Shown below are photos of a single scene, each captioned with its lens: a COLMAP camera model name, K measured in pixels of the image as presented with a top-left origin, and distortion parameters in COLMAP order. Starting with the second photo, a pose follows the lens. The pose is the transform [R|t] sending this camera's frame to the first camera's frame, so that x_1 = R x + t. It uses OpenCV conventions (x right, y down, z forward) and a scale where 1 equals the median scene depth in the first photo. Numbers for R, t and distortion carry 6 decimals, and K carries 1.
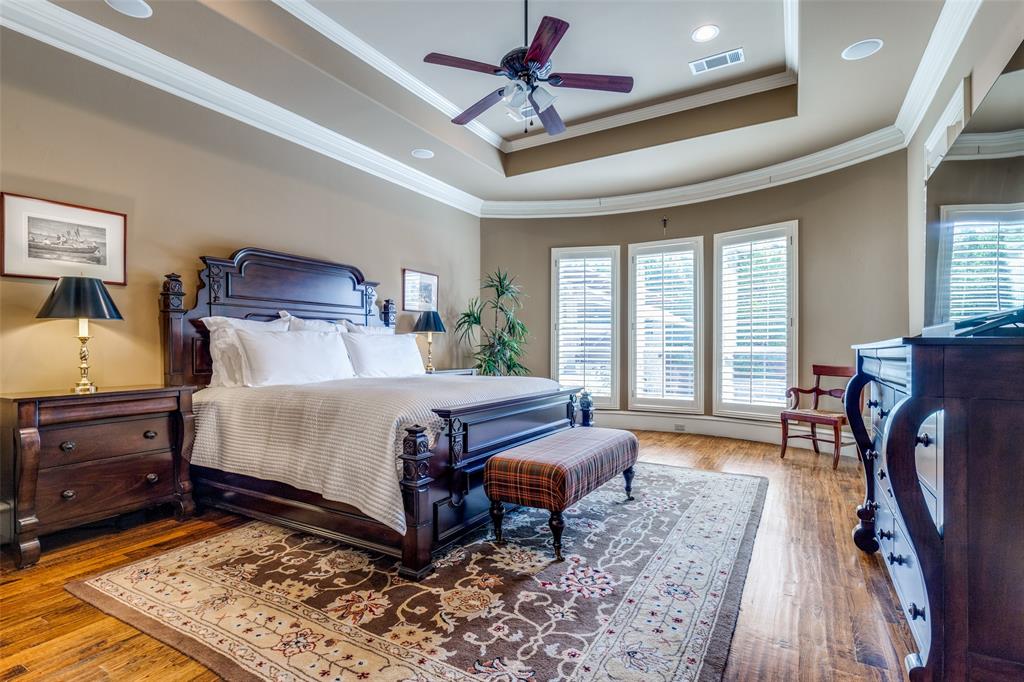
lens RADIAL K [[456.3, 0, 516.2], [0, 456.3, 347.6], [0, 0, 1]] dist [0.004563, 0.000326]
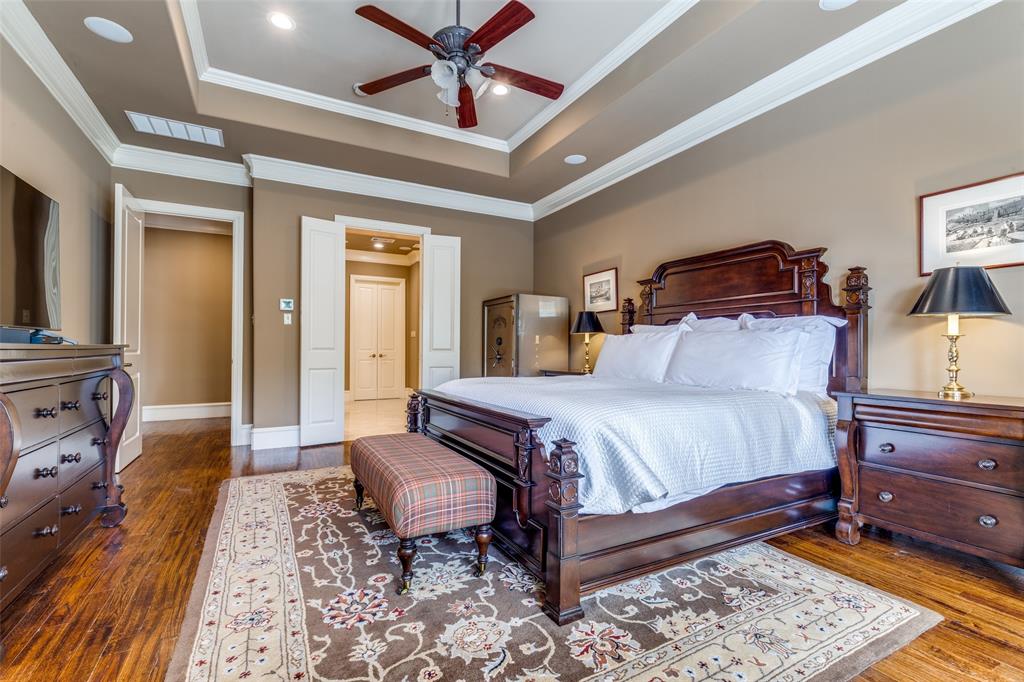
lens RADIAL K [[456.3, 0, 516.2], [0, 456.3, 347.6], [0, 0, 1]] dist [0.004563, 0.000326]
pose [[-0.484787, -0.006822, -0.874605, 0.941500], [-0.003692, 0.999977, -0.005754, 0.009422], [0.874624, 0.000440, -0.484801, 1.883861]]
